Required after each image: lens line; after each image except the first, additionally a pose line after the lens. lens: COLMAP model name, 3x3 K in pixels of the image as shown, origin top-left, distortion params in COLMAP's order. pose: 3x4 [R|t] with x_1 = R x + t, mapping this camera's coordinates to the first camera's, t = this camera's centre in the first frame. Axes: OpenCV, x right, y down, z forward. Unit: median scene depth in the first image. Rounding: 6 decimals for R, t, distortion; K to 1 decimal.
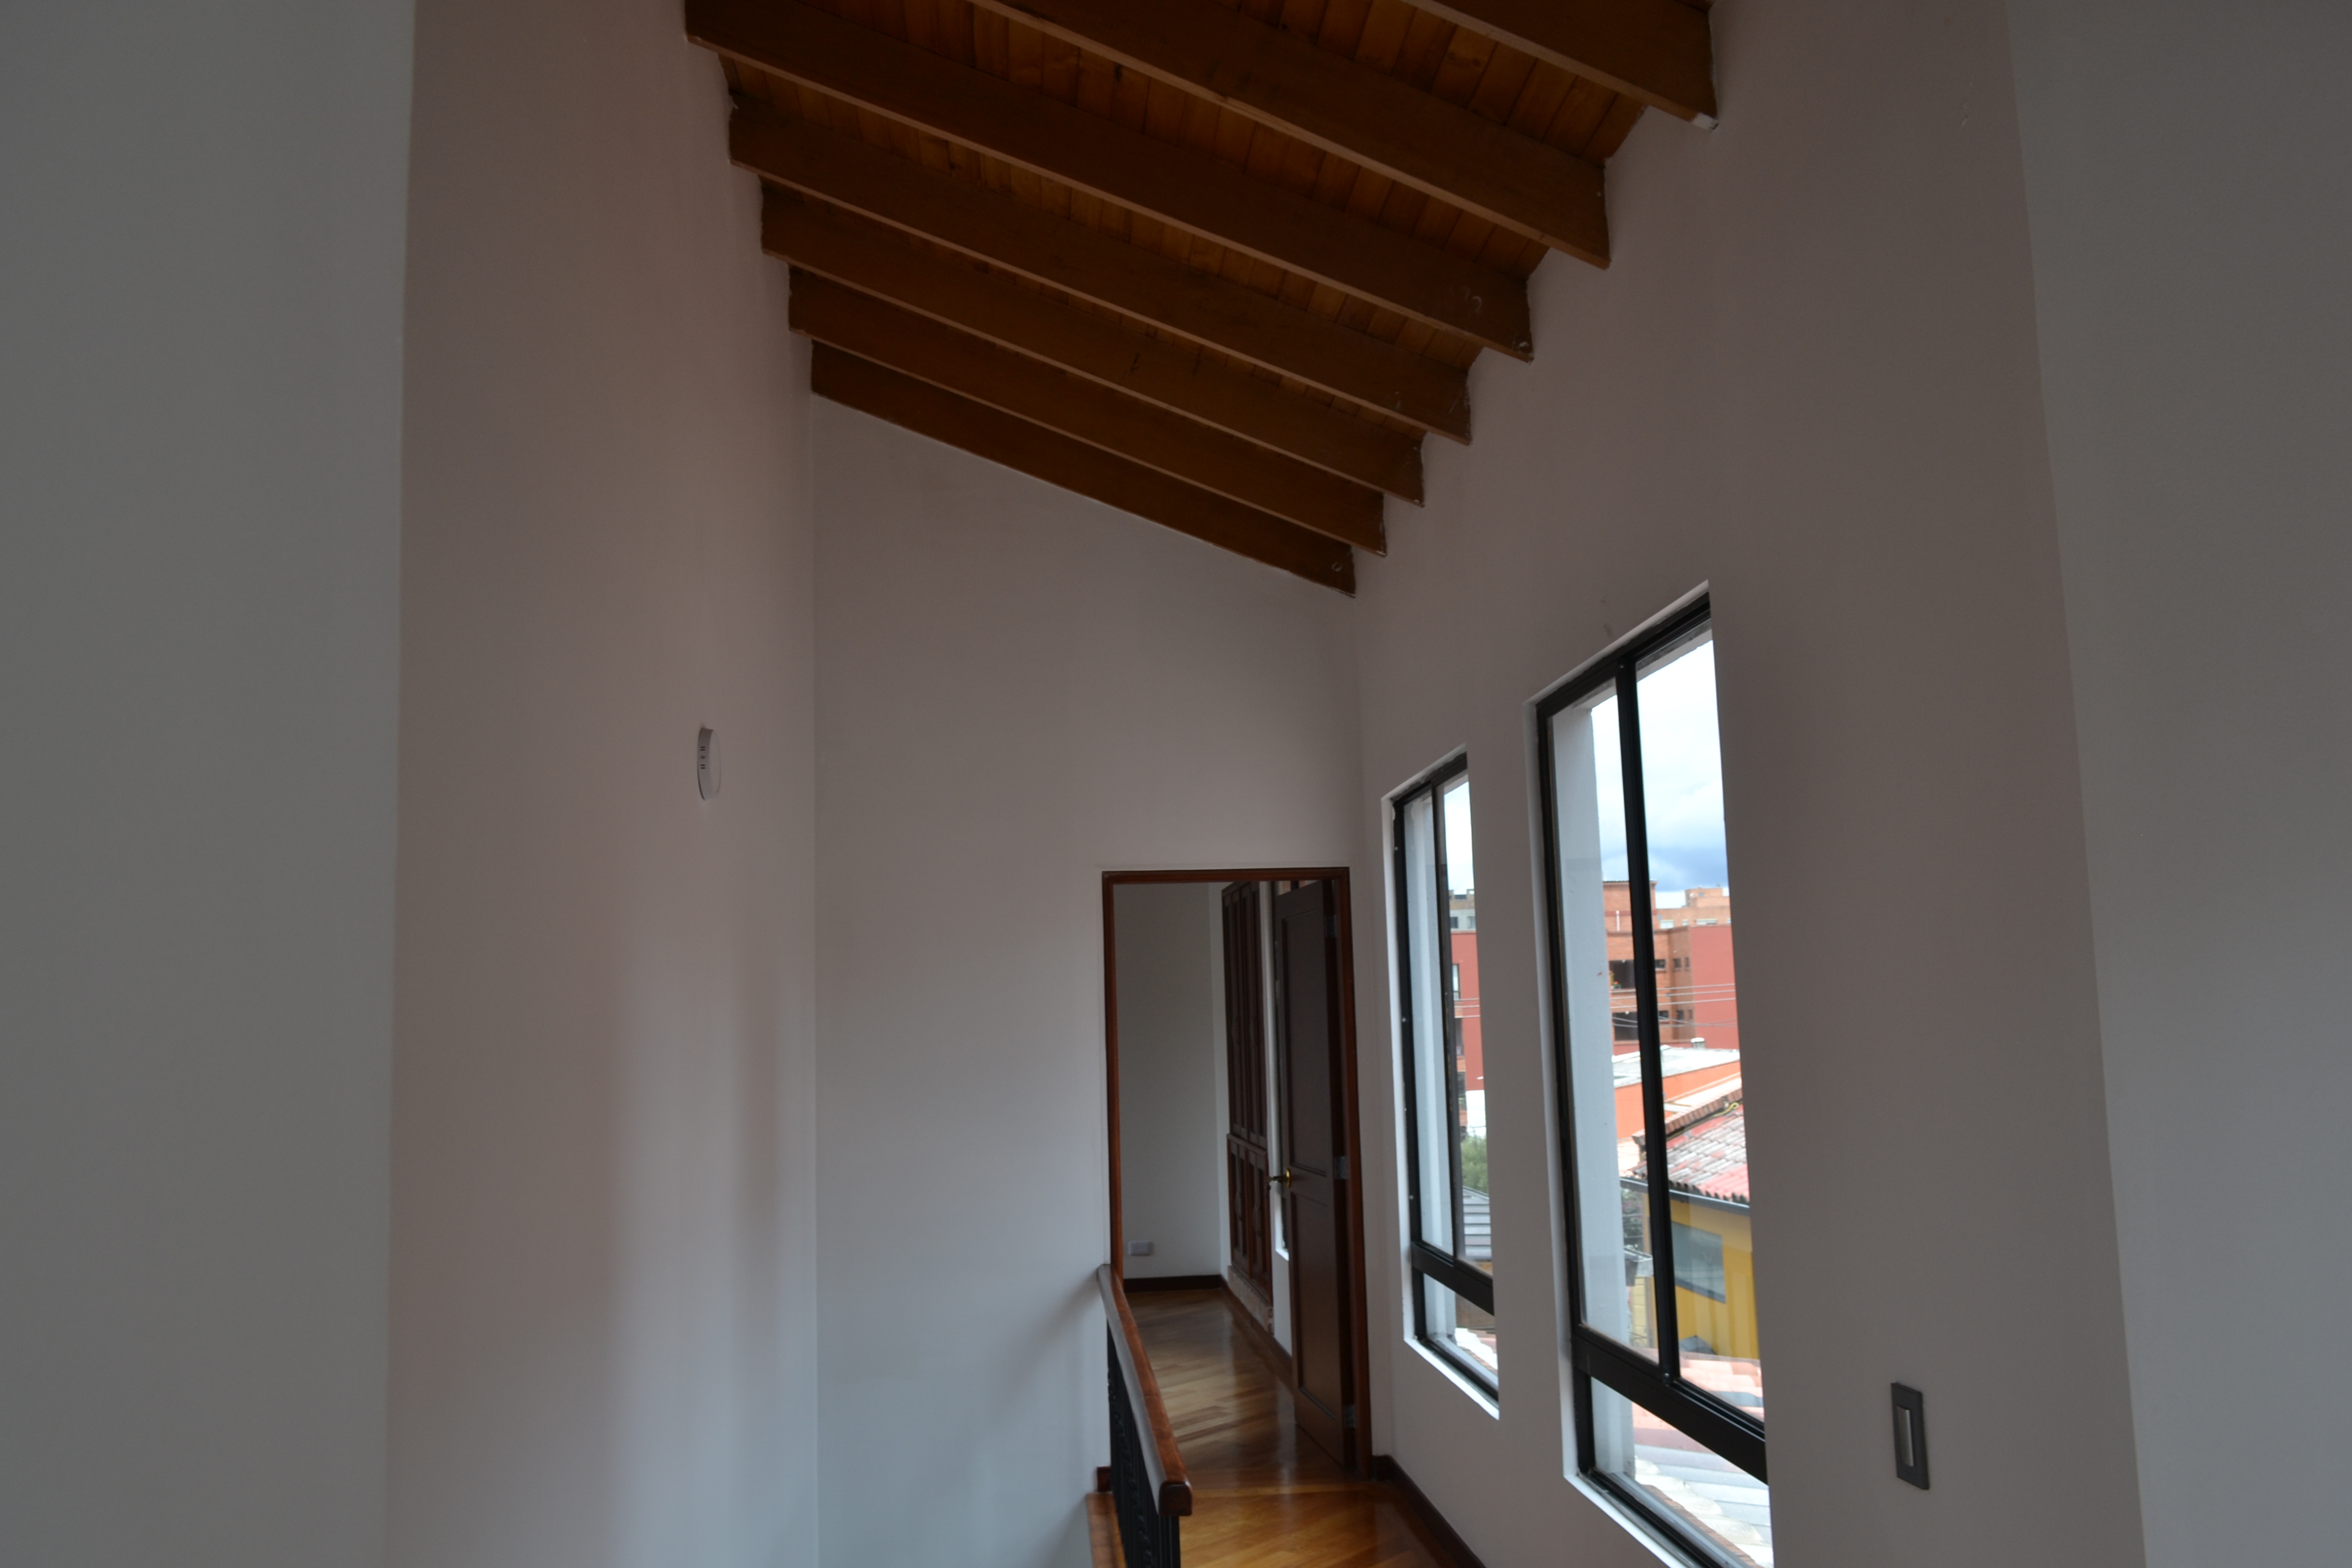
lens RADIAL K [[1863.8, 0, 1177.0], [0, 1863.8, 784.0], [0, 0, 1]] dist [-0.010855, 0.010082]
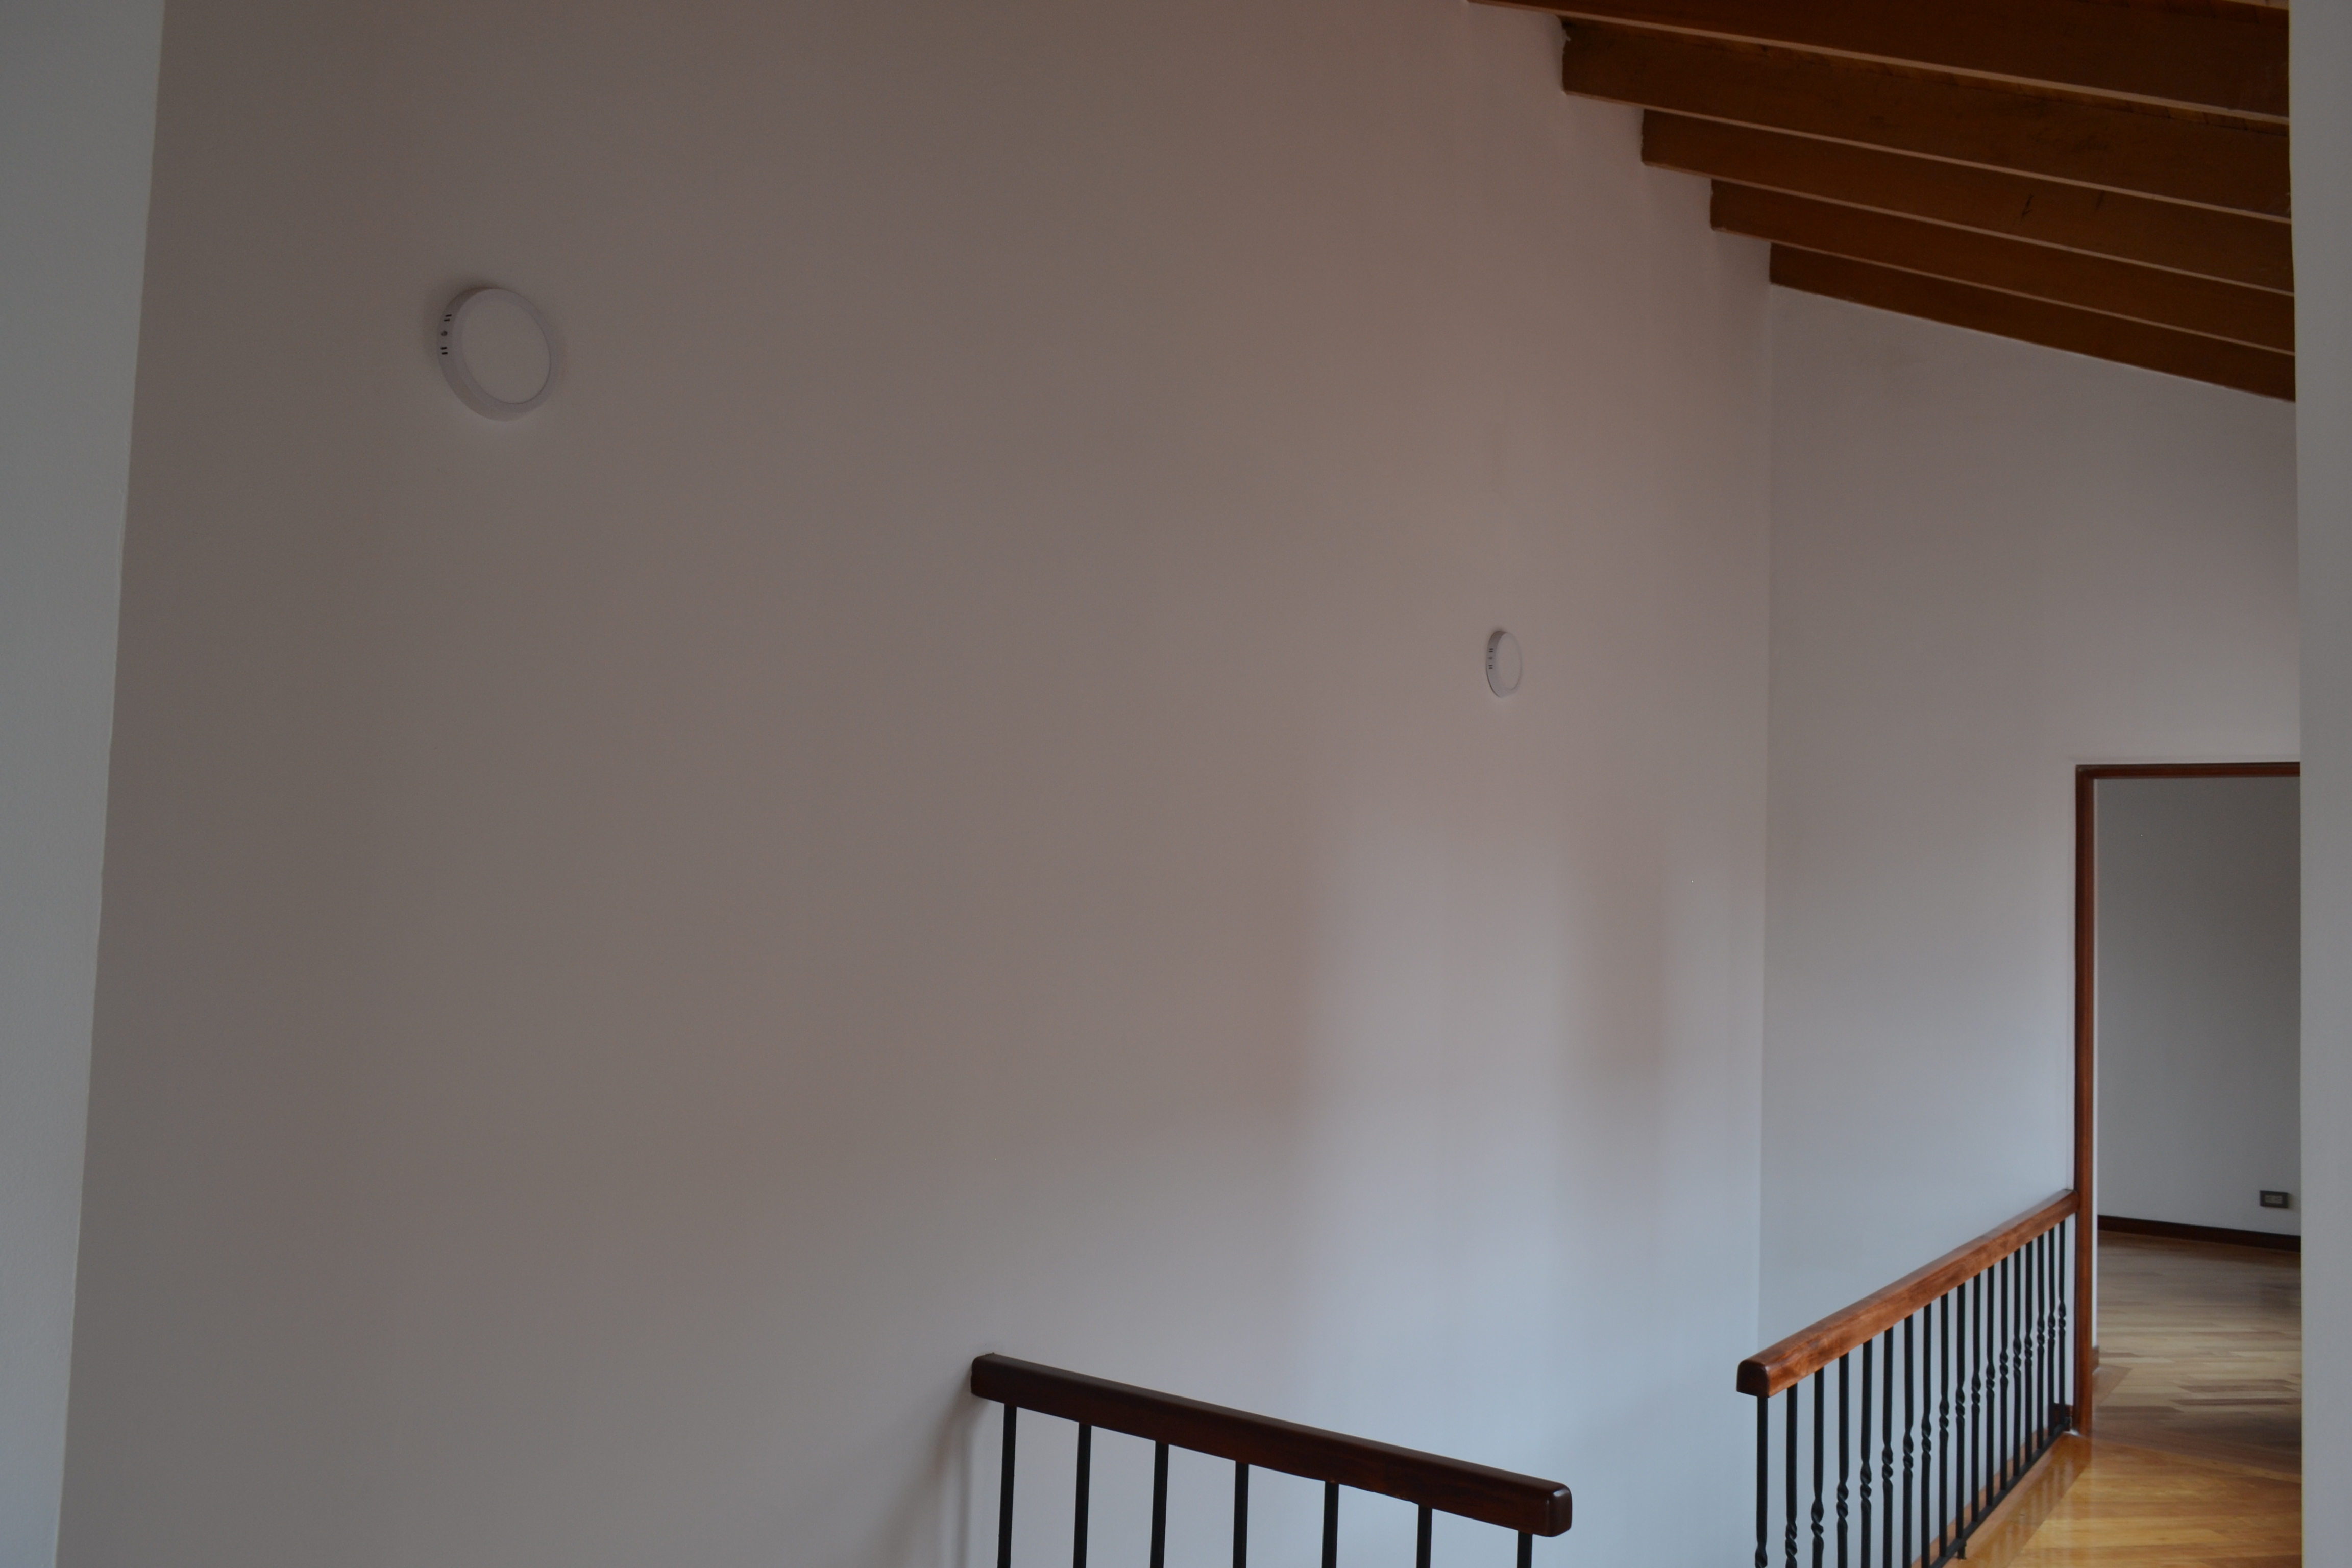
lens RADIAL K [[1863.8, 0, 1181.4], [0, 1863.8, 779.9], [0, 0, 1]] dist [-0.010855, 0.010082]
pose [[0.767699, 0.011741, -0.640704, 0.210547], [0.023960, 0.998607, 0.047009, 0.000950], [0.640363, -0.051440, 0.766348, 0.021104]]
